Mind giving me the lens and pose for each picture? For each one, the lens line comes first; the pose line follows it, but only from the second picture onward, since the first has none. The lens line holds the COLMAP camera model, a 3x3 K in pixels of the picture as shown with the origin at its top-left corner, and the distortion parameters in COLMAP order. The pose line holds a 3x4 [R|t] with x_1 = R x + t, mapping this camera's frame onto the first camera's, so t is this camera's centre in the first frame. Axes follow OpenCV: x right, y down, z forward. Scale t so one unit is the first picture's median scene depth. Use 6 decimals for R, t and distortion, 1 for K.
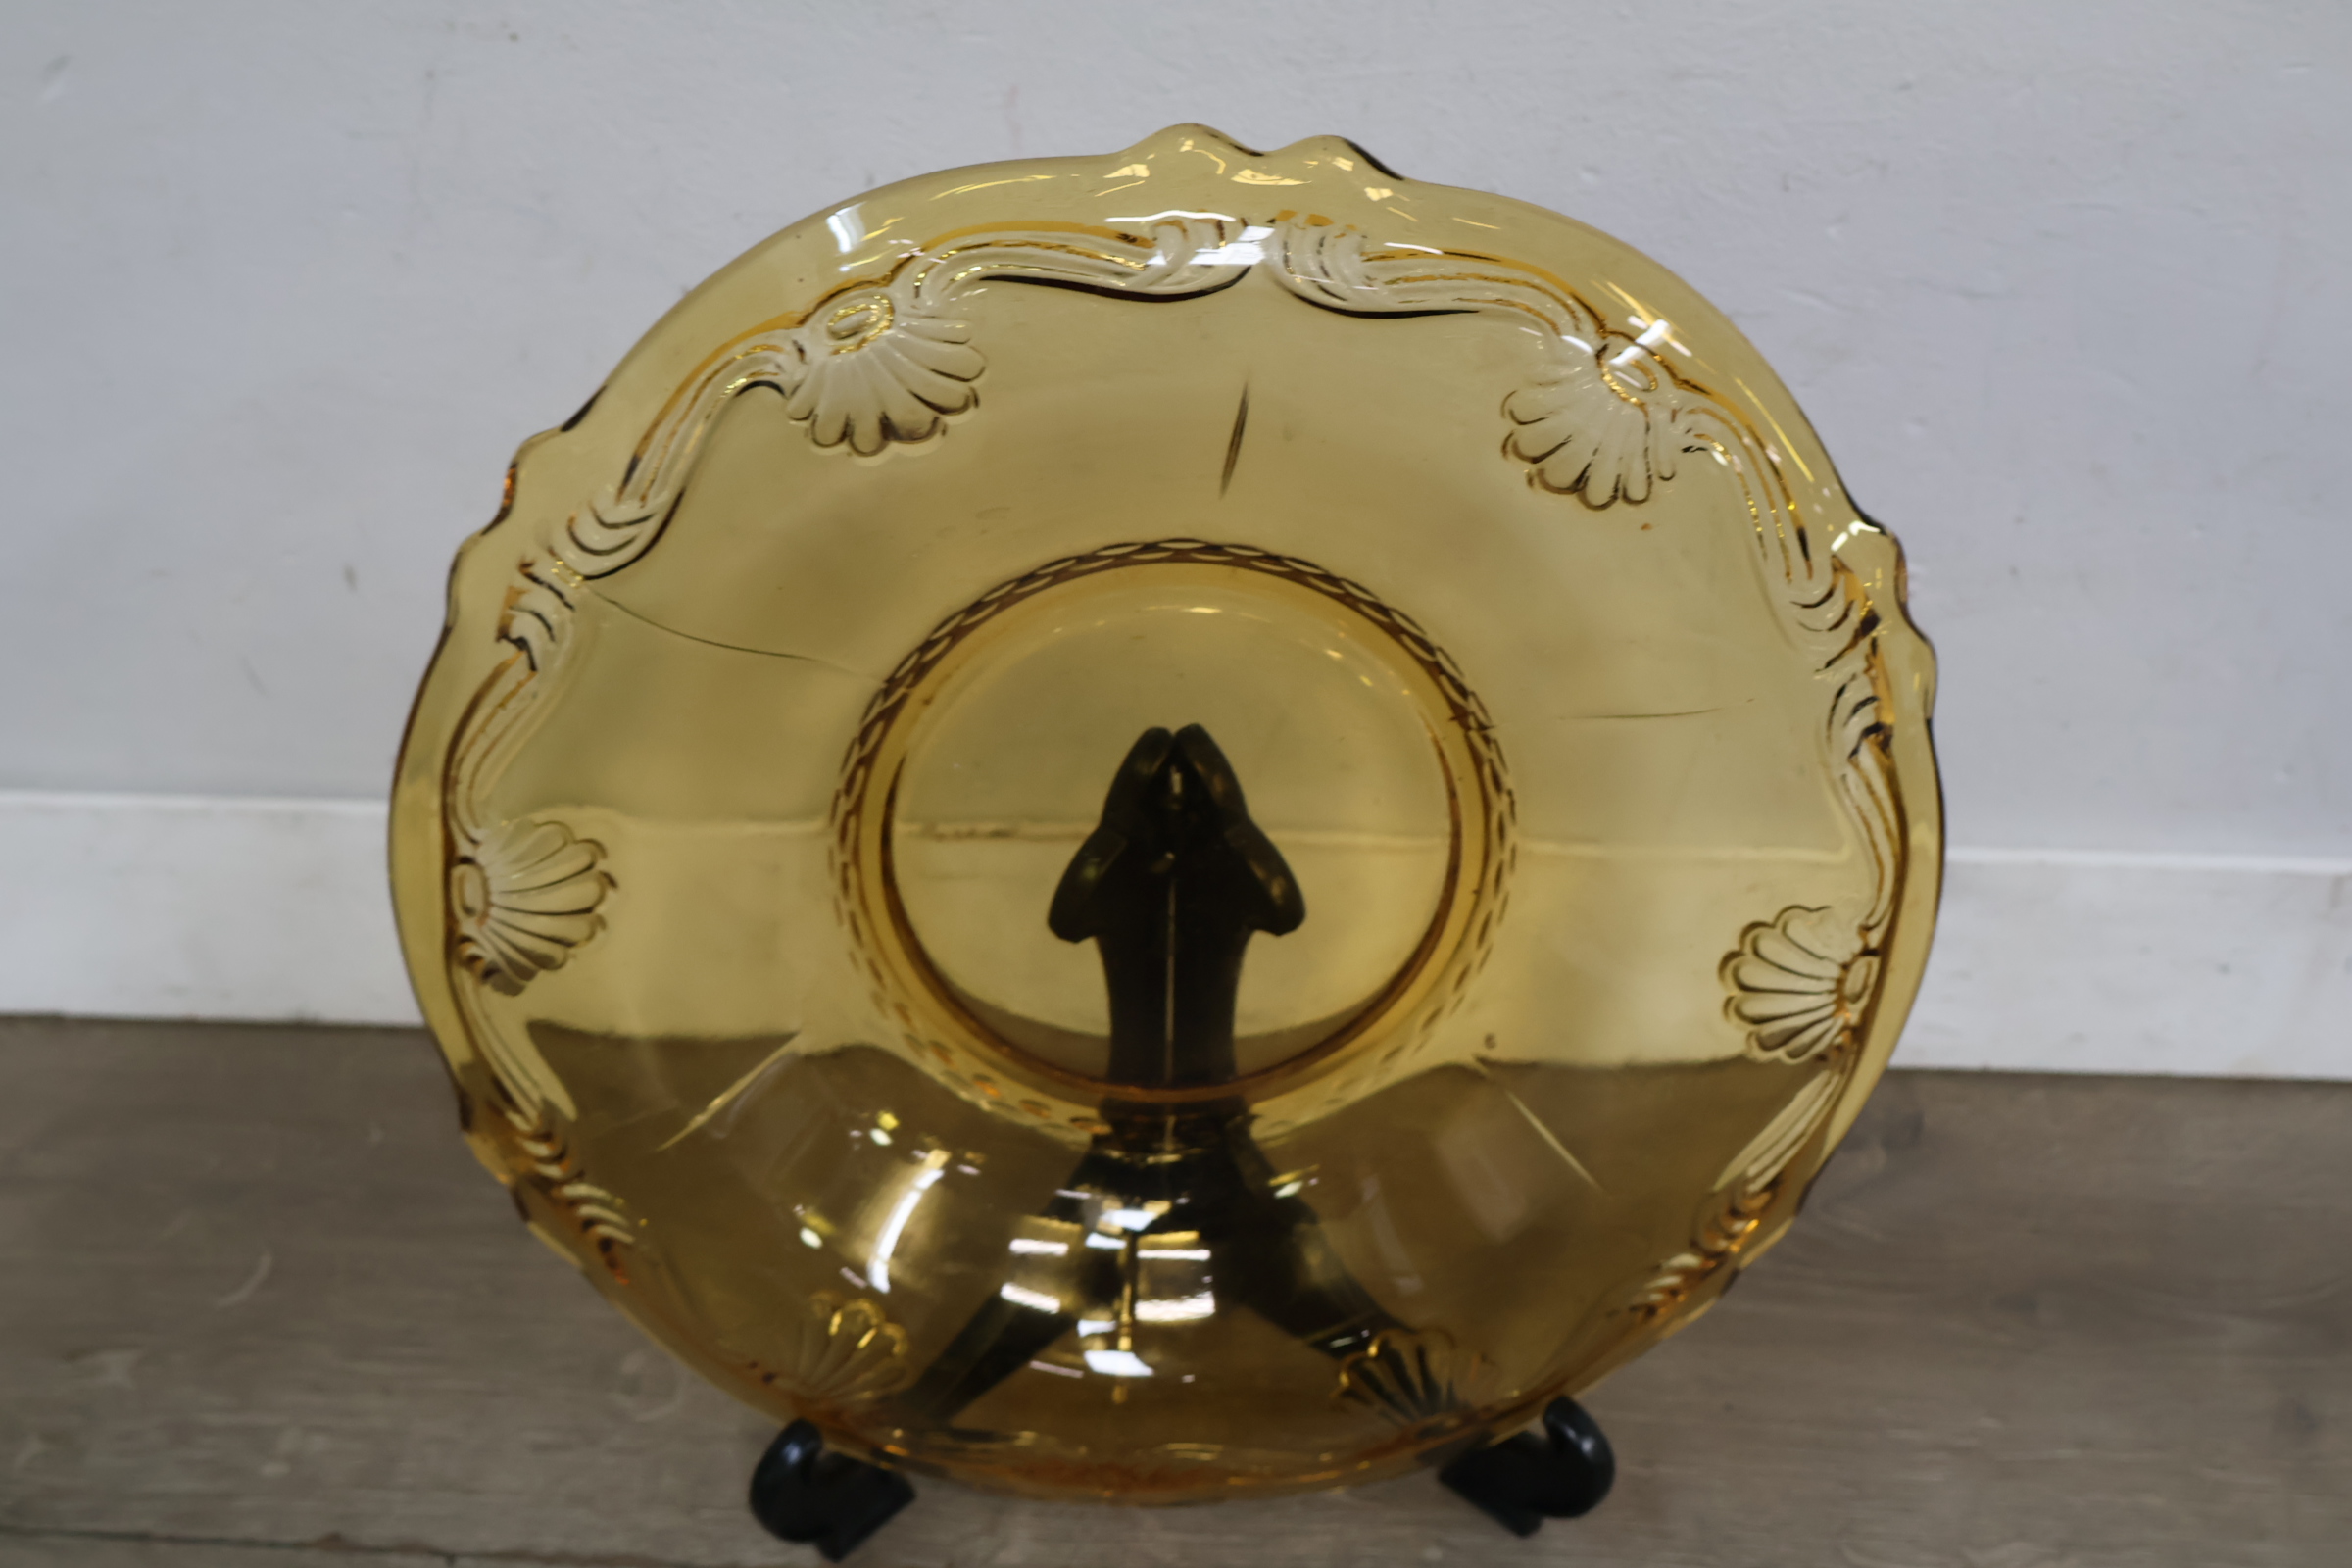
lens RADIAL K [[2483.0, 0, 1169.7], [0, 2483.0, 779.6], [0, 0, 1]] dist [-0.000696, 0.000000]
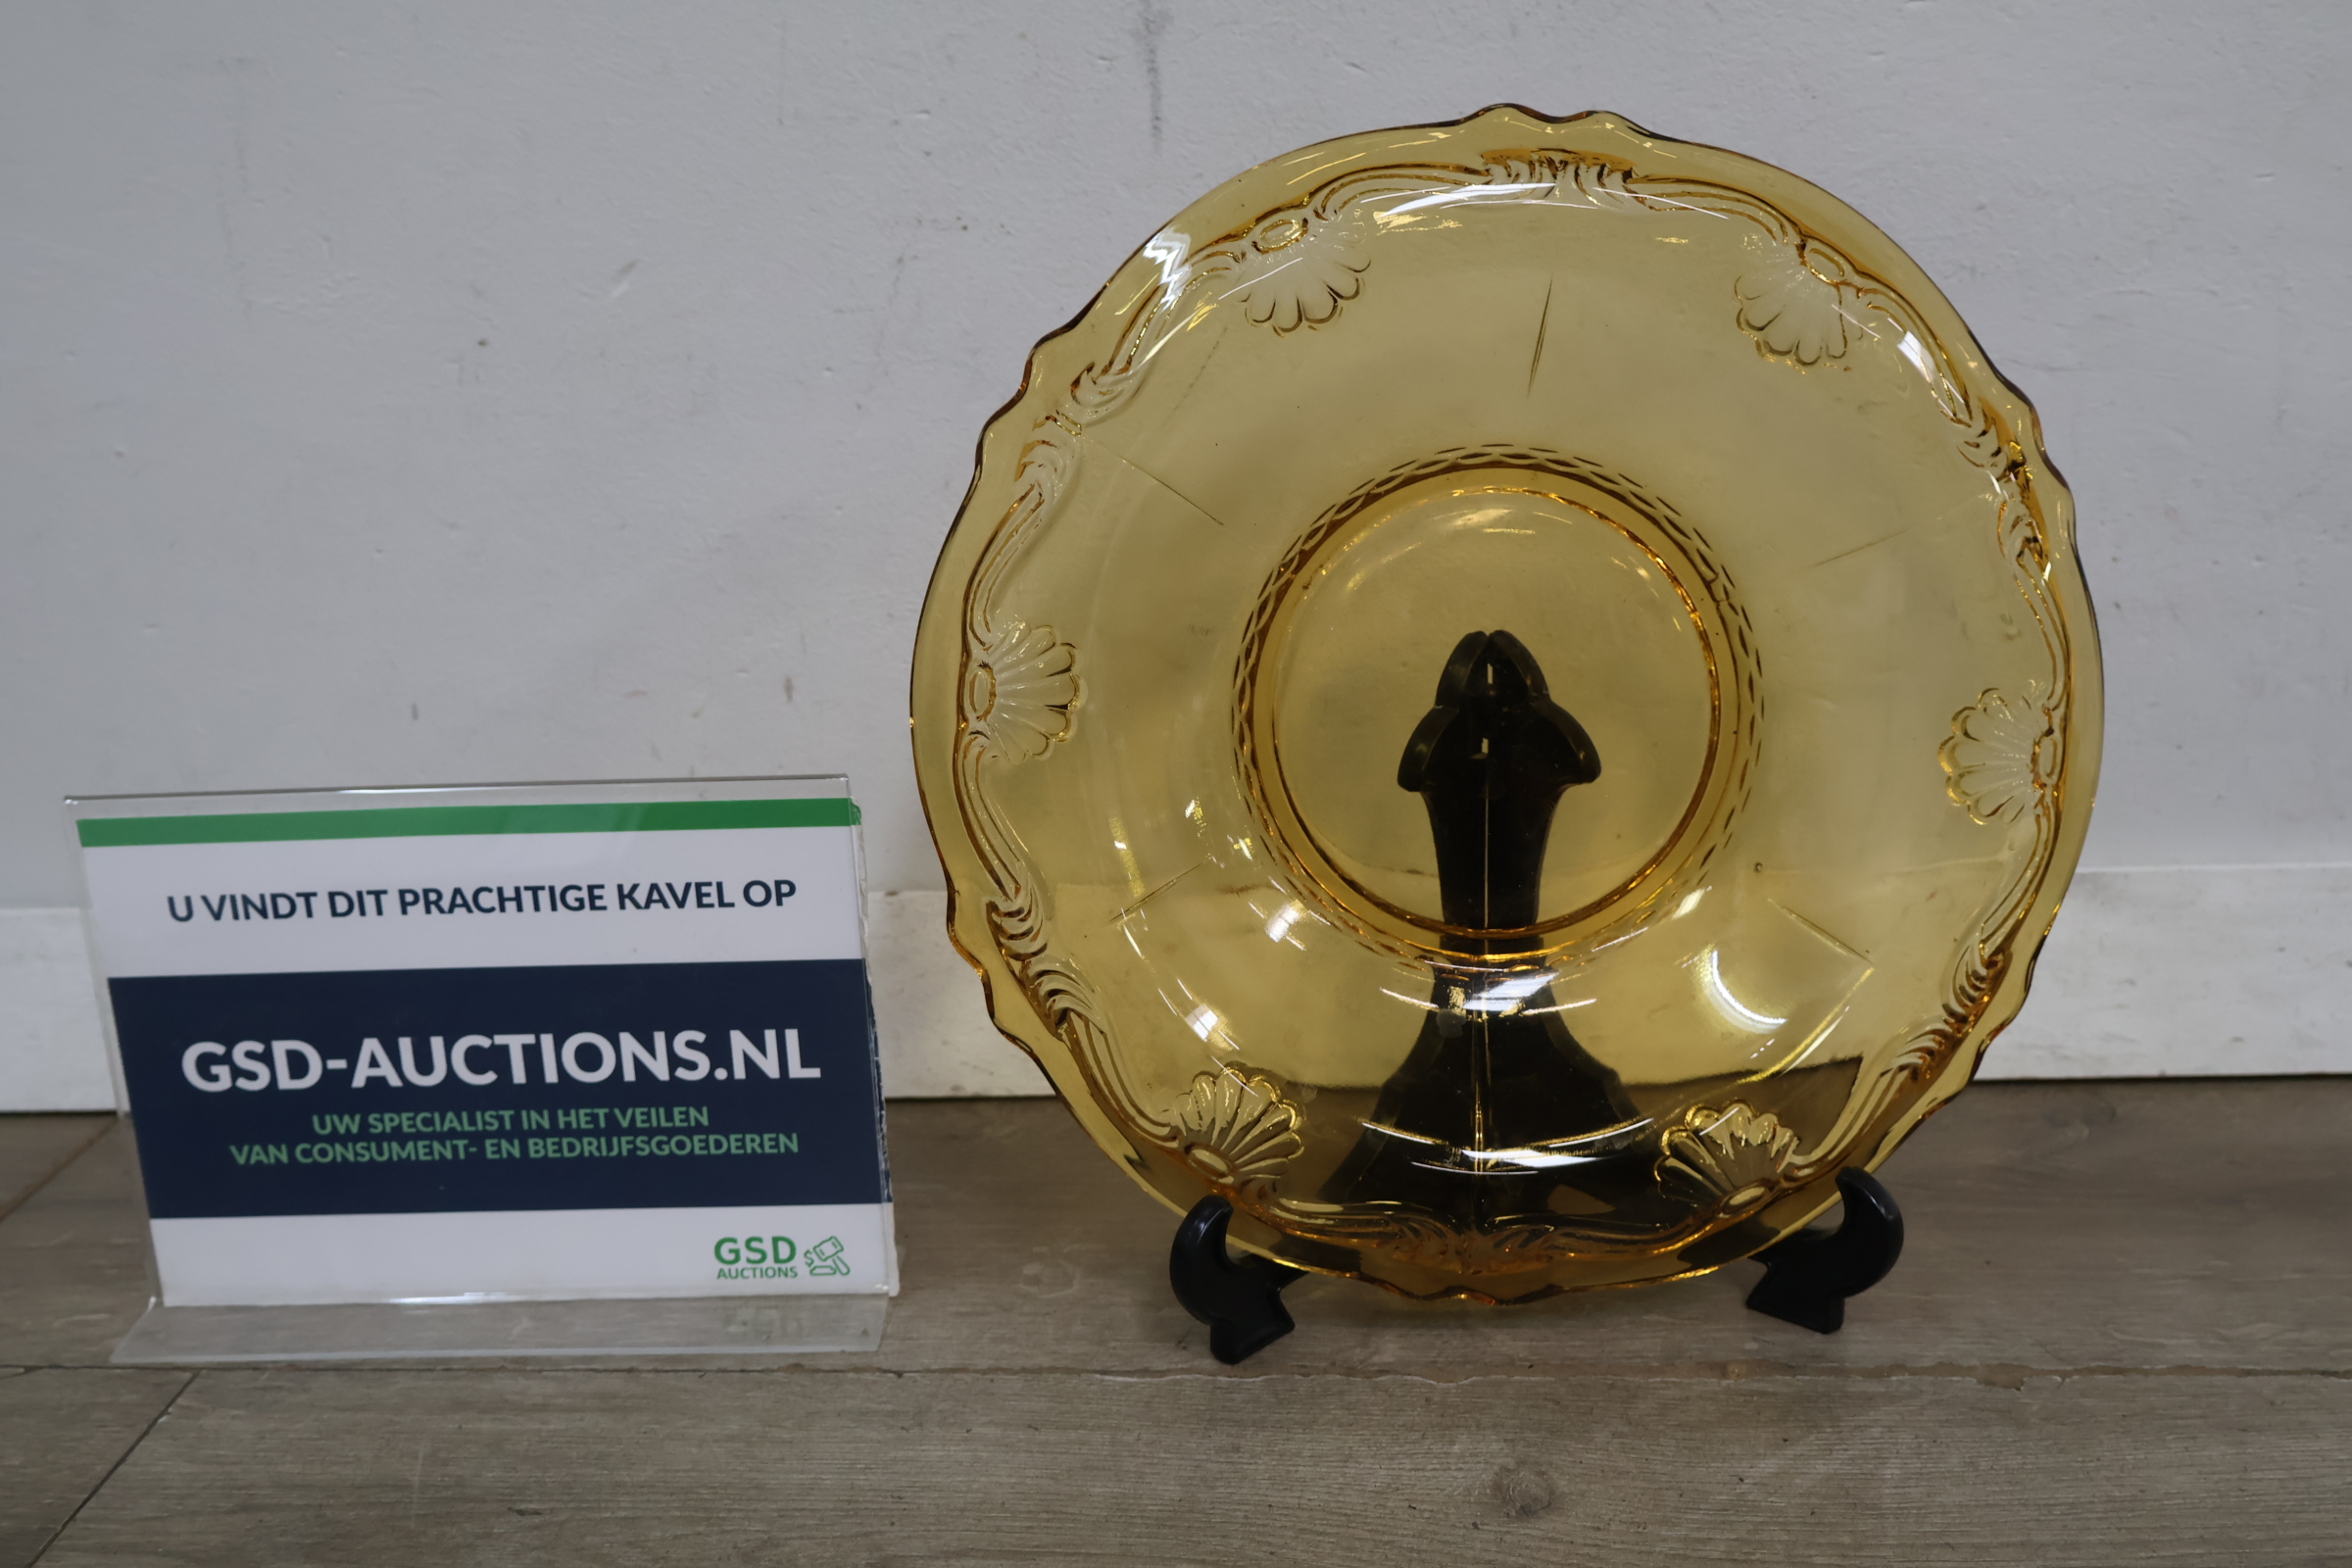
lens RADIAL K [[2483.0, 0, 1167.6], [0, 2483.0, 781.1], [0, 0, 1]] dist [-0.000696, 0.000000]
pose [[0.999273, -0.035284, -0.014406, -0.146313], [0.027784, 0.933173, -0.358353, 0.501461], [0.026088, 0.357692, 0.933475, -0.182939]]
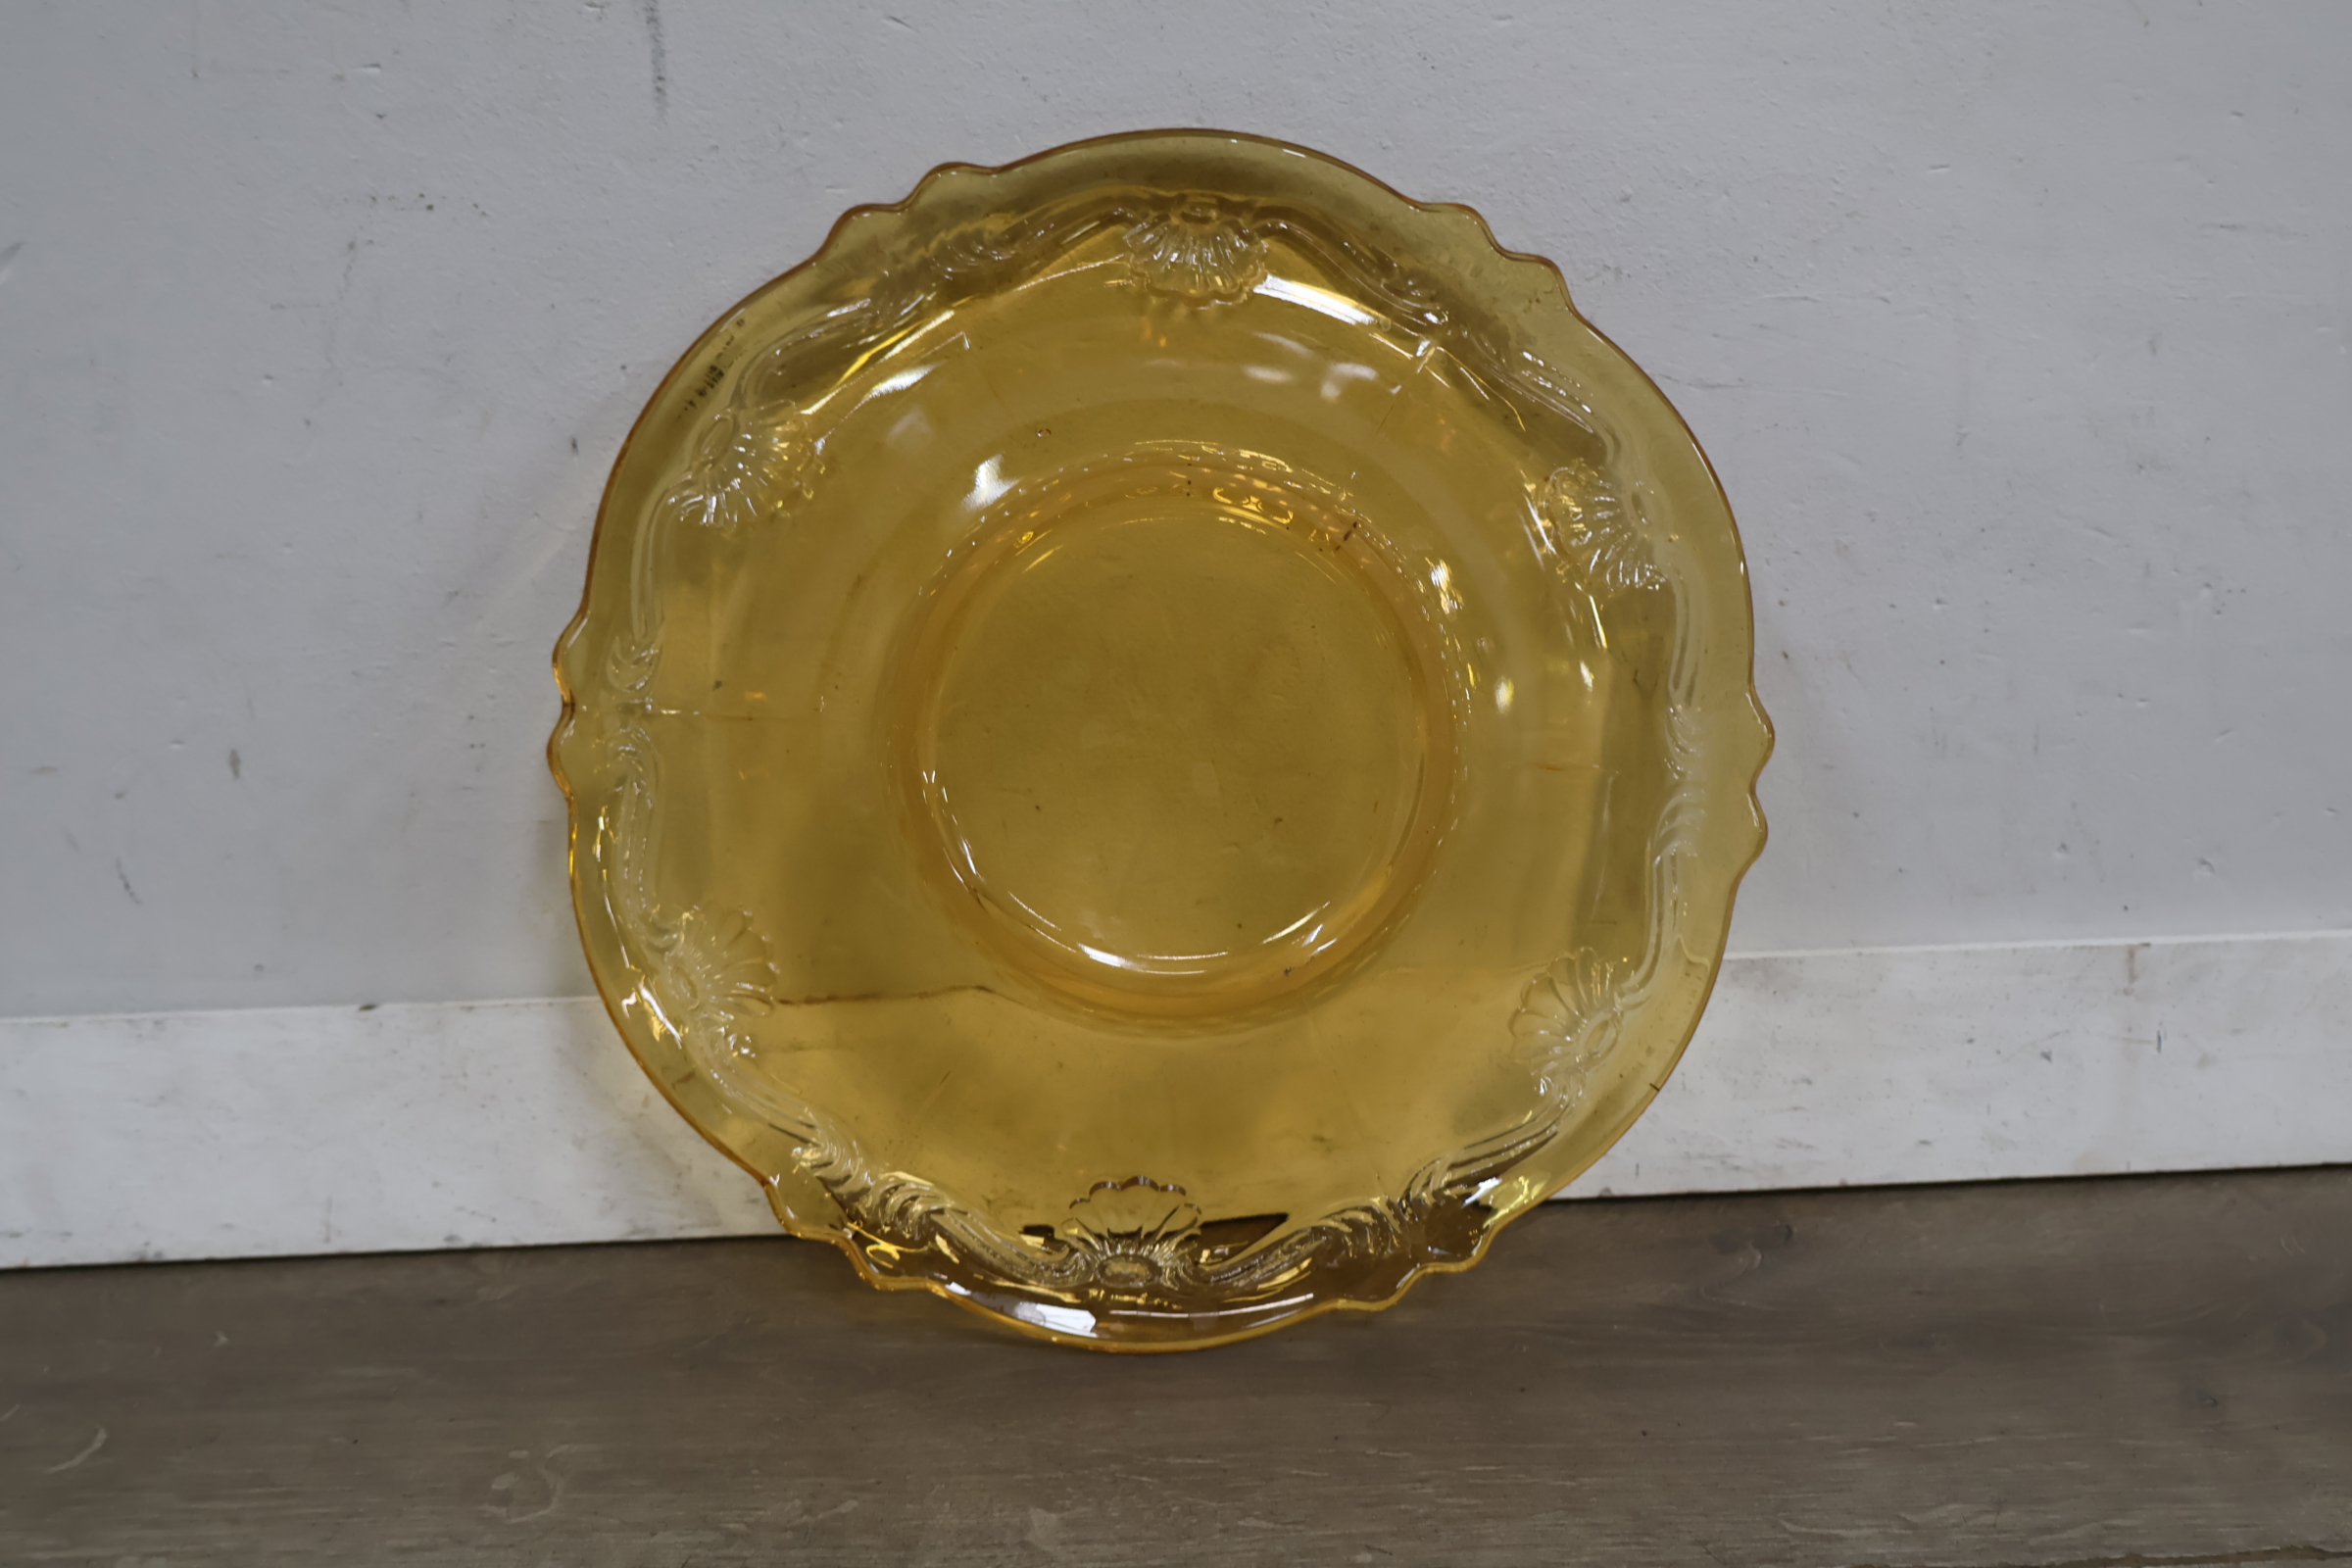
lens RADIAL K [[2483.0, 0, 1168.6], [0, 2483.0, 775.8], [0, 0, 1]] dist [-0.000696, 0.000000]
pose [[0.994478, -0.046347, 0.094159, -0.047144], [0.077336, 0.930141, -0.358966, 0.392084], [-0.070944, 0.364266, 0.928589, 0.010100]]
